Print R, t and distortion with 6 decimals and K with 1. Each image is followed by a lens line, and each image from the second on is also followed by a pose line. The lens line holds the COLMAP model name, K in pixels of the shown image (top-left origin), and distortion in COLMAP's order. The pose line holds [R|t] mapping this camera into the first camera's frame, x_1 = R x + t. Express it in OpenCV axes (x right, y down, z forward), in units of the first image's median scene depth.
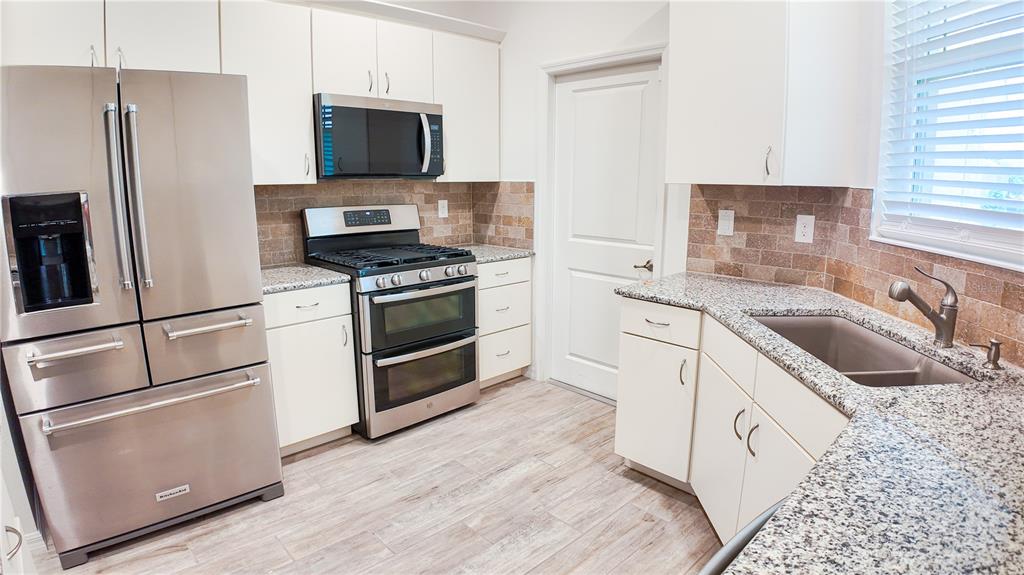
lens RADIAL K [[536.6, 0, 502.7], [0, 536.6, 290.4], [0, 0, 1]] dist [-0.101732, -0.009715]
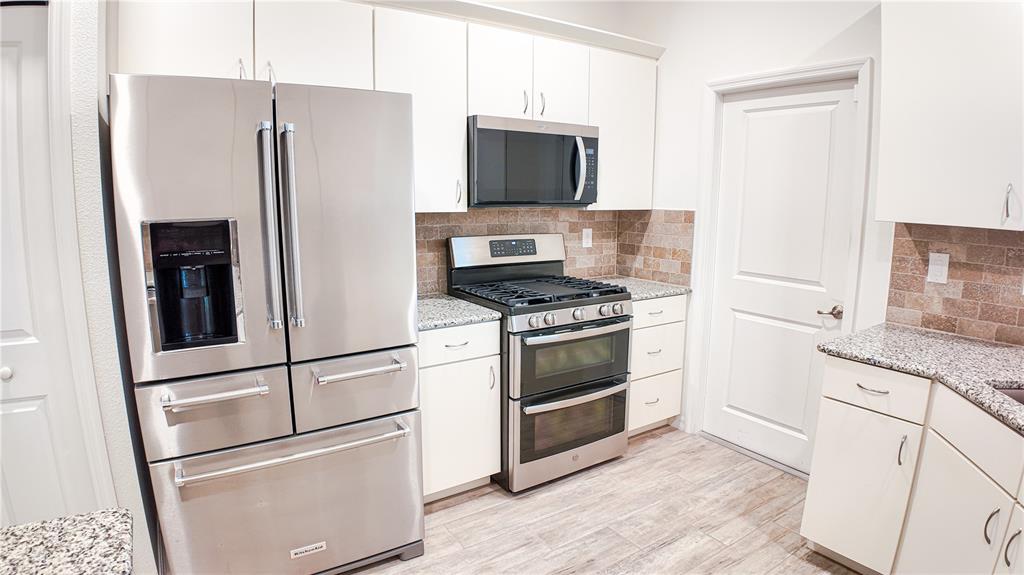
lens RADIAL K [[536.6, 0, 506.6], [0, 536.6, 292.0], [0, 0, 1]] dist [-0.101732, -0.009715]
pose [[0.982574, 0.035876, -0.182376, -0.109895], [-0.042130, 0.998645, -0.030534, -0.035781], [0.181033, 0.037686, 0.982755, 0.095532]]
